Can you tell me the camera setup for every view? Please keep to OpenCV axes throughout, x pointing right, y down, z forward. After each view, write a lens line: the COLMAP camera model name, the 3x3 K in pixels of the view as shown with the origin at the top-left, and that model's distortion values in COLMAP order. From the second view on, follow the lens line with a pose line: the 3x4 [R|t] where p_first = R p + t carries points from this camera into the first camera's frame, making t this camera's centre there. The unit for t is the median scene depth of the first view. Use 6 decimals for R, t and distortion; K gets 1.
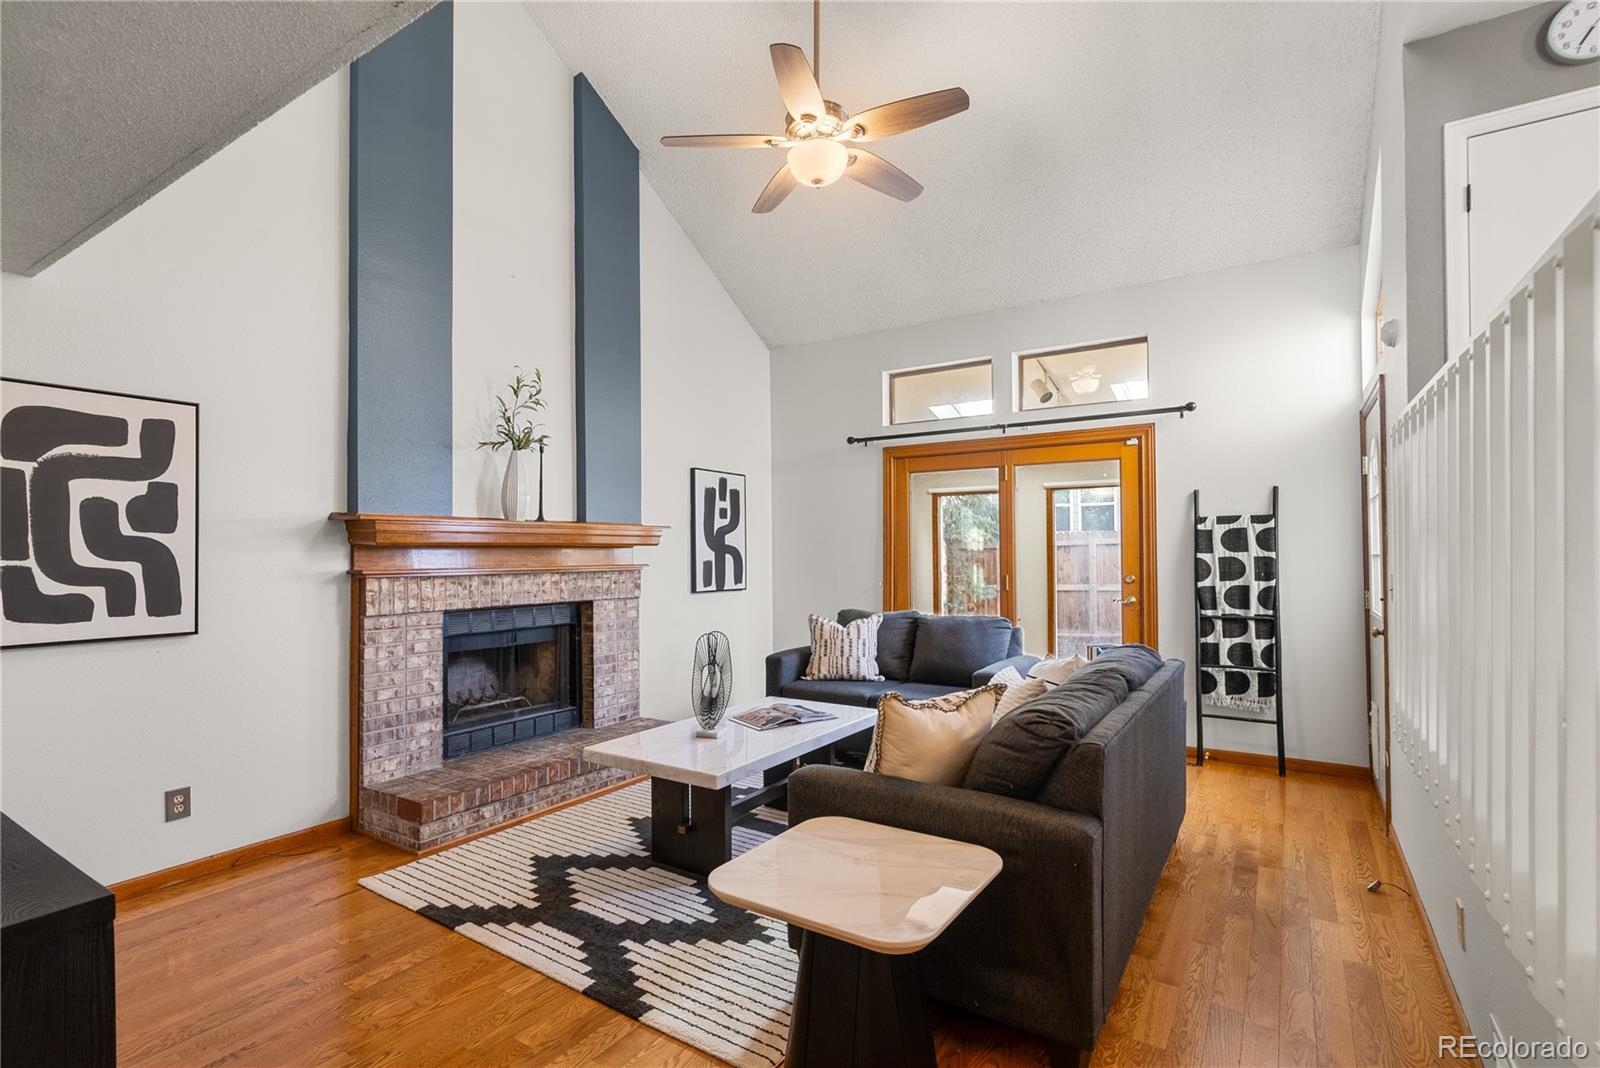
lens RADIAL K [[739.4, 0, 798.6], [0, 739.4, 550.2], [0, 0, 1]] dist [-0.003310, -0.000318]
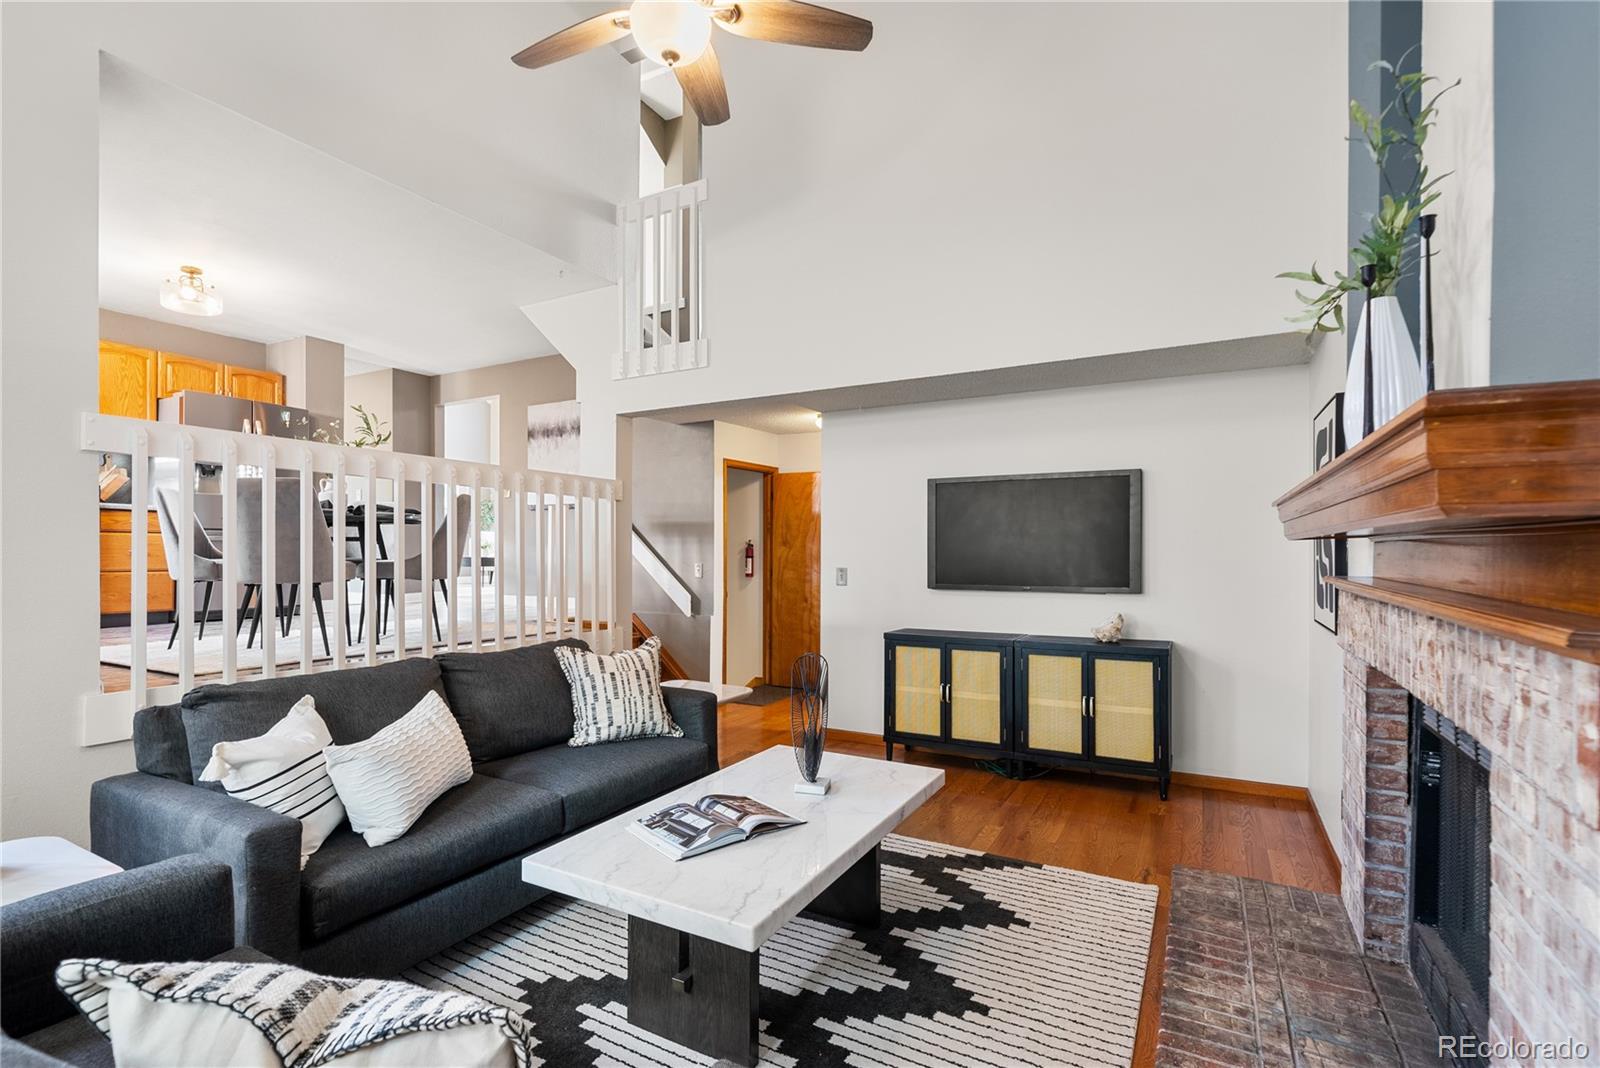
lens RADIAL K [[759.2, 0, 798.0], [0, 759.2, 550.2], [0, 0, 1]] dist [0.002861, 0.000638]
pose [[-0.996859, 0.003981, -0.079095, -0.036356], [0.004053, 0.999992, -0.000746, 0.001480], [0.079091, -0.001064, -0.996867, 1.598658]]
